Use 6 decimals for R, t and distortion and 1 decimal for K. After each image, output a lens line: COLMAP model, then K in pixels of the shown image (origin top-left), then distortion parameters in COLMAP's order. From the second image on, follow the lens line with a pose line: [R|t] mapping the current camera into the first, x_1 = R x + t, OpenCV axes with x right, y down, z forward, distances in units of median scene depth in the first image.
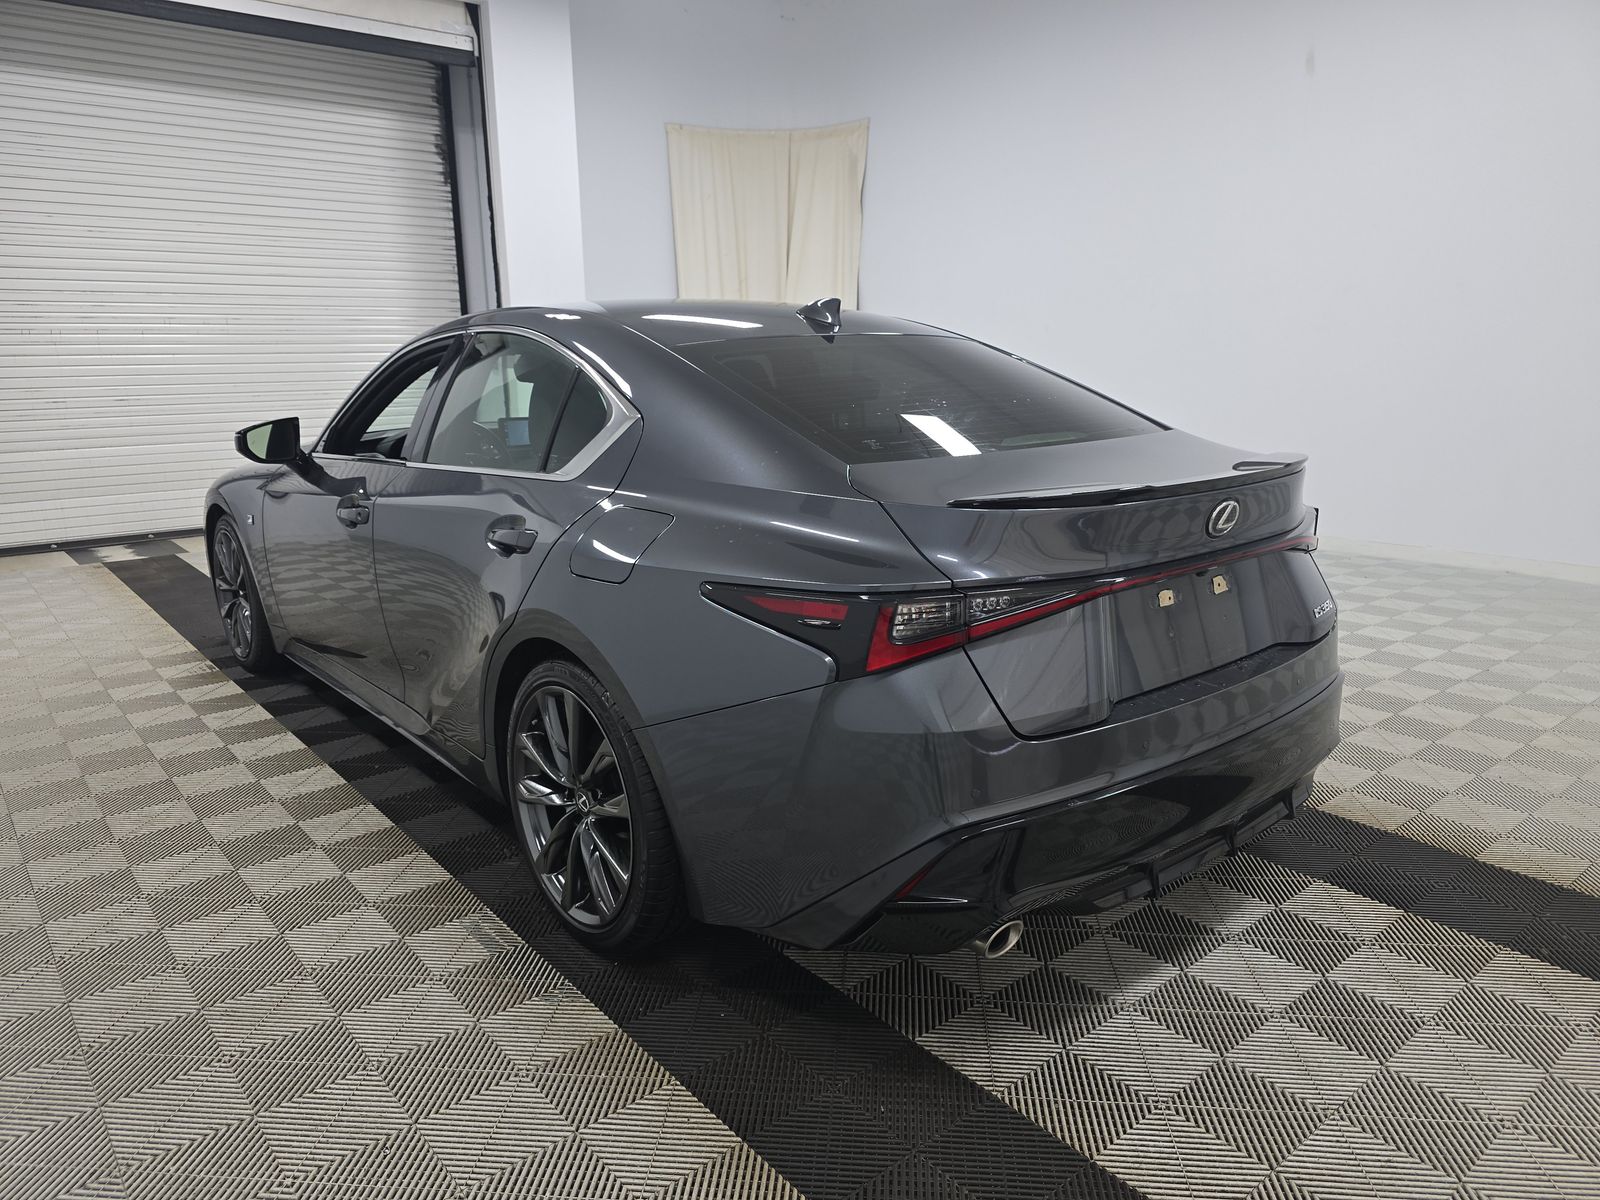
lens RADIAL K [[1118.3, 0, 800.0], [0, 1118.3, 600.0], [0, 0, 1]] dist [-0.001247, -0.005106]
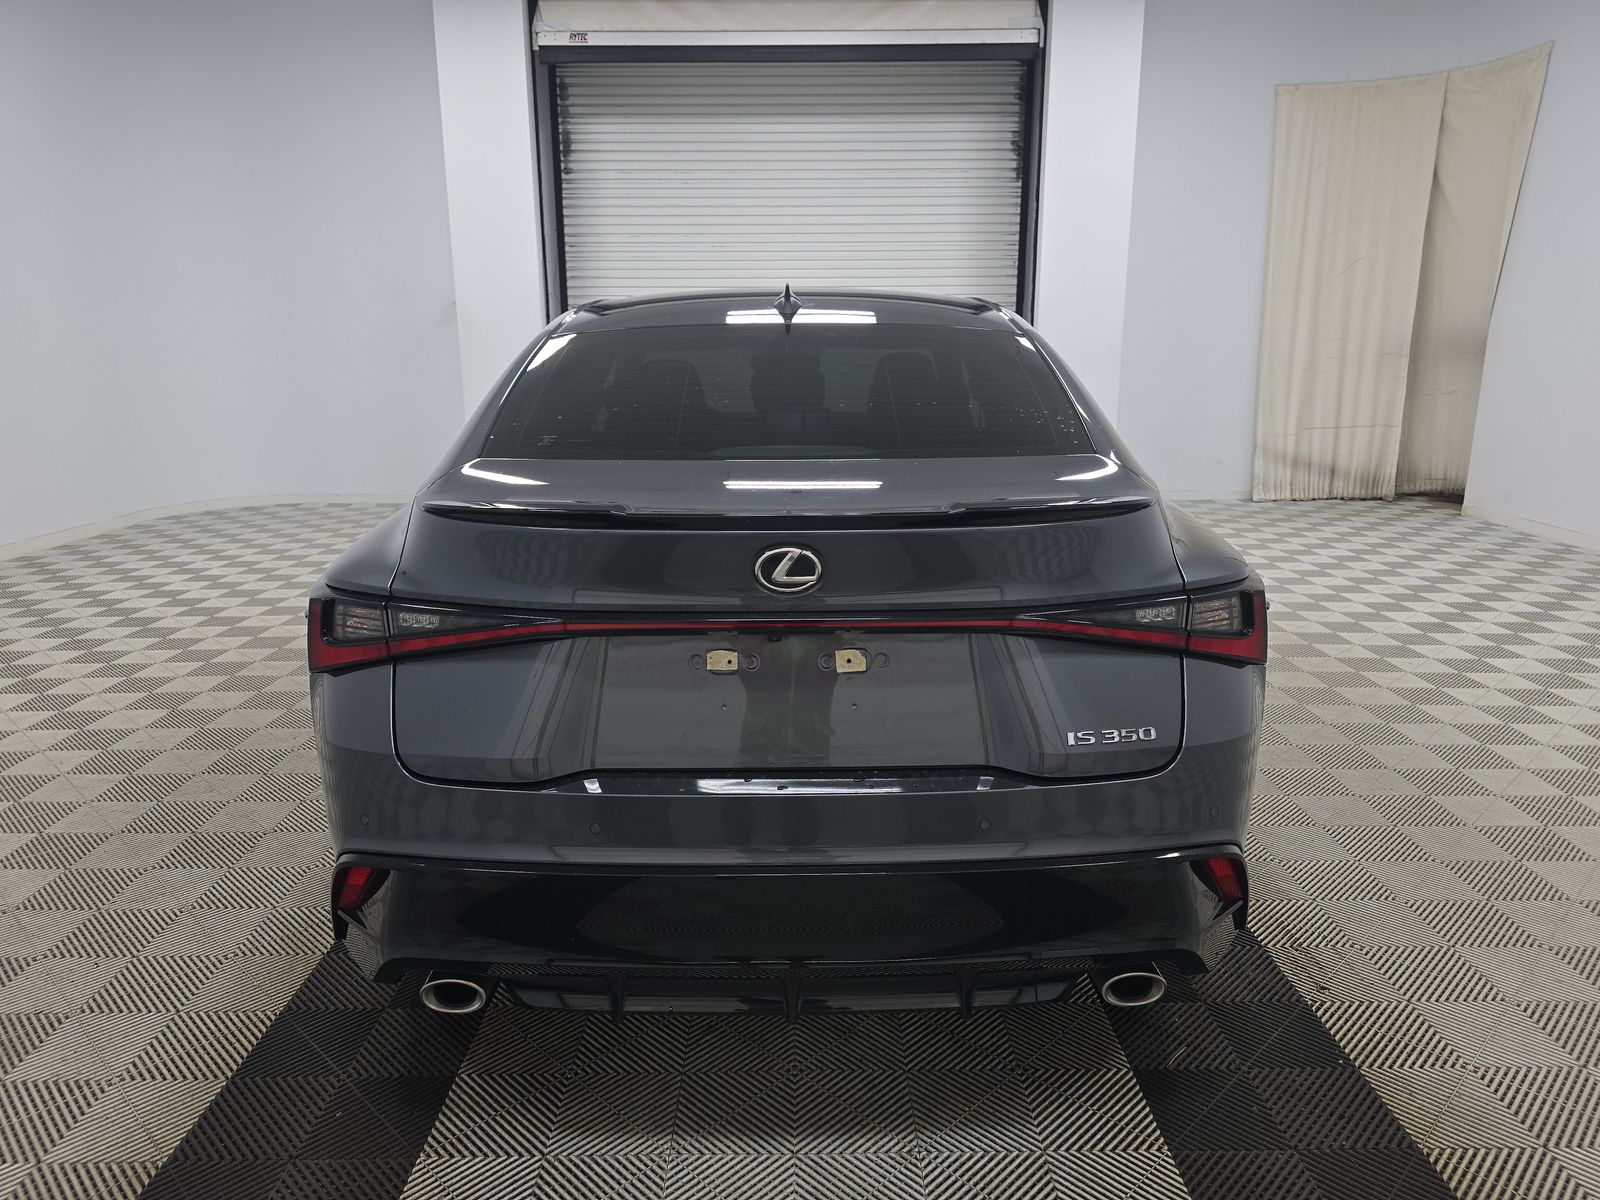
lens RADIAL K [[1118.3, 0, 800.0], [0, 1118.3, 600.0], [0, 0, 1]] dist [-0.001247, -0.005106]
pose [[0.751930, 0.147208, -0.642597, 0.241996], [-0.144814, 0.987825, 0.056841, -0.026765], [0.643140, 0.050316, 0.764093, 0.123540]]
